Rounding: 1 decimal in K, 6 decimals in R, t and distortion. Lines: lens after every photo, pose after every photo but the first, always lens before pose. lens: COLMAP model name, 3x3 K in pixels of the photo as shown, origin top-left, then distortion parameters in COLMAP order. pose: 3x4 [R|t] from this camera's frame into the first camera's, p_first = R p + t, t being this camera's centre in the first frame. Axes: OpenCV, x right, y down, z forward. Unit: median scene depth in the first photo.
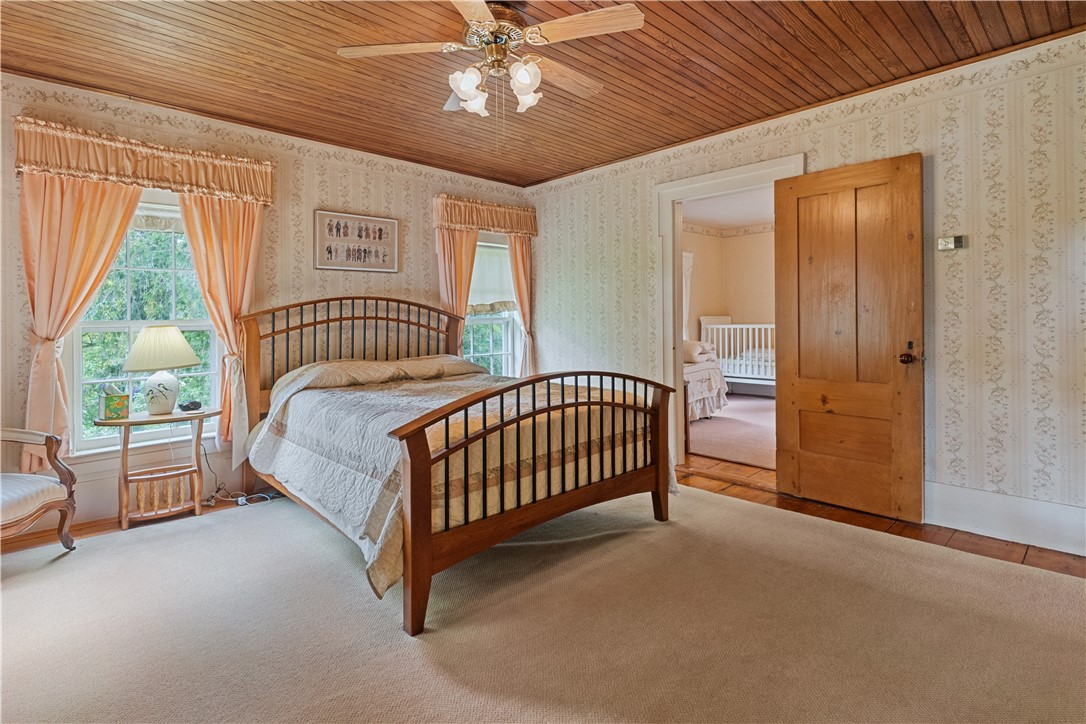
lens RADIAL K [[530.0, 0, 546.5], [0, 530.0, 321.1], [0, 0, 1]] dist [-0.001452, -0.000427]
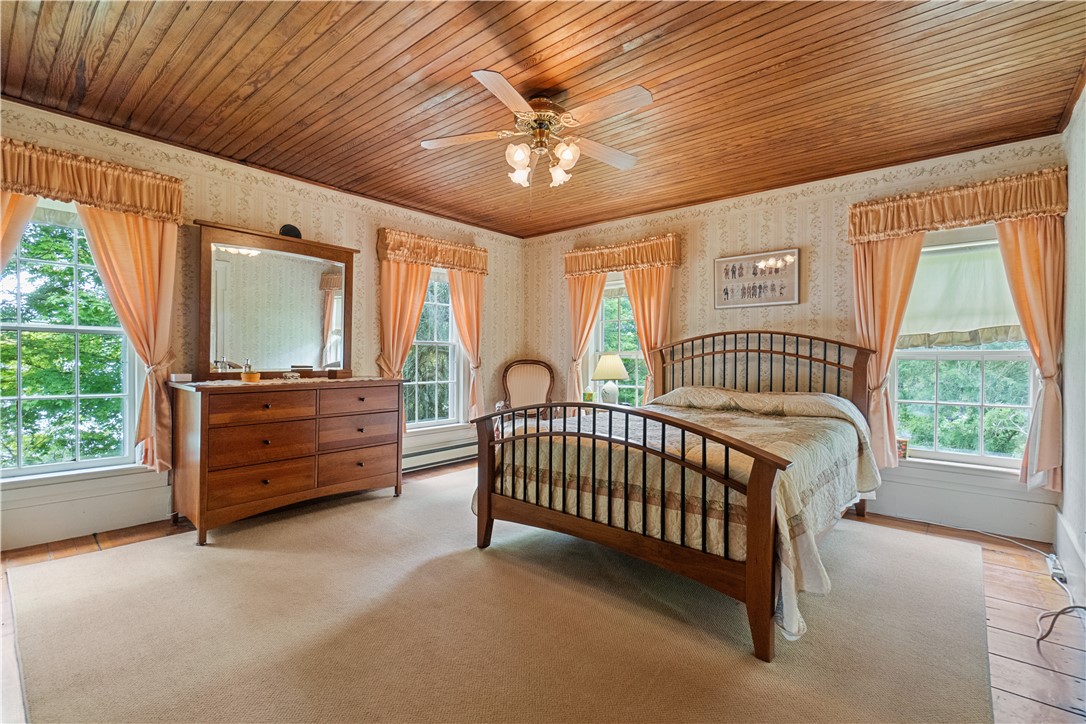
lens RADIAL K [[473.0, 0, 543.0], [0, 473.0, 362.0], [0, 0, 1]] dist [0.000413, 0.000052]
pose [[0.110382, 0.027738, -0.993502, 0.589354], [-0.011545, 0.999579, 0.026625, -0.004084], [0.993822, 0.008531, 0.110655, 0.510022]]
